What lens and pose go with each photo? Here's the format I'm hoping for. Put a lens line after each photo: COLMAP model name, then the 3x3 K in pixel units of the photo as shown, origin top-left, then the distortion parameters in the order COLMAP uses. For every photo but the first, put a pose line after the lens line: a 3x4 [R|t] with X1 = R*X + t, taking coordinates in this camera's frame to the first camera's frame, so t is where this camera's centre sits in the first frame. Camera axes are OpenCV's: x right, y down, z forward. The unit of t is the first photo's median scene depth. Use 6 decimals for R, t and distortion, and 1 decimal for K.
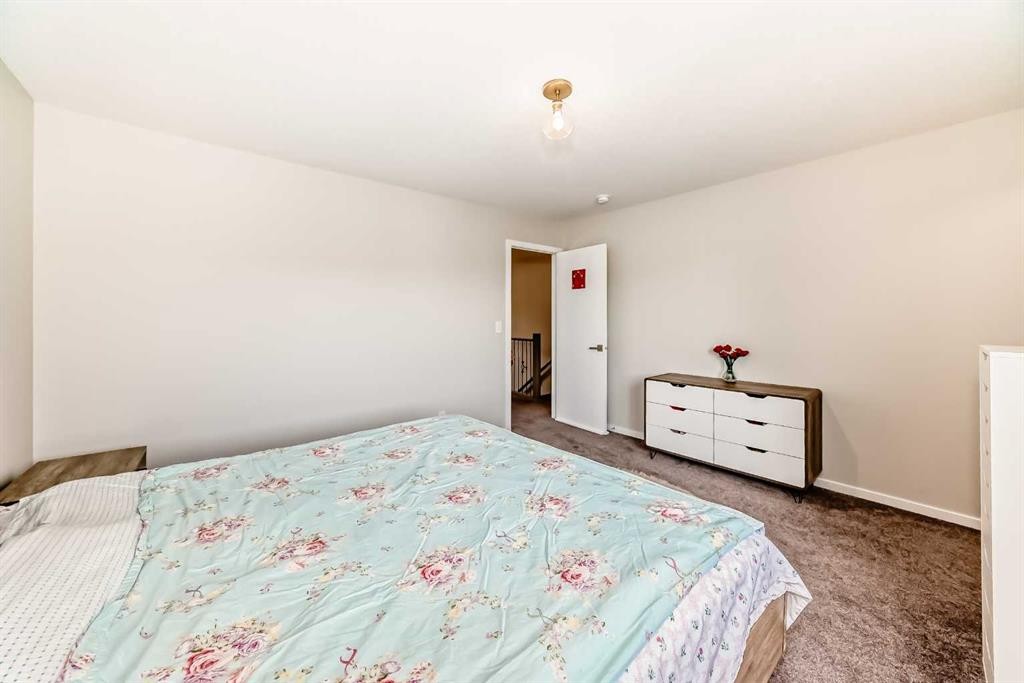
lens RADIAL K [[372.3, 0, 515.9], [0, 372.3, 313.6], [0, 0, 1]] dist [-0.024286, 0.006685]
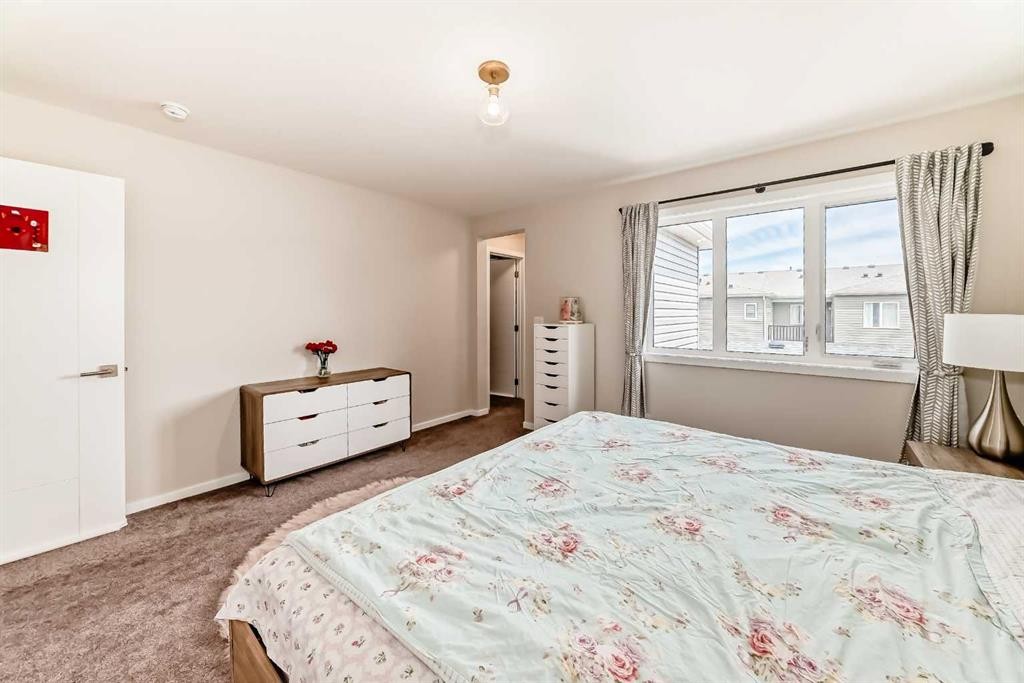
lens RADIAL K [[372.3, 0, 515.9], [0, 372.3, 313.6], [0, 0, 1]] dist [-0.024286, 0.006685]
pose [[-0.185911, 0.002474, 0.982563, -0.555562], [-0.004059, 0.999986, -0.003286, 0.013711], [-0.982558, -0.004600, -0.185899, 0.747548]]
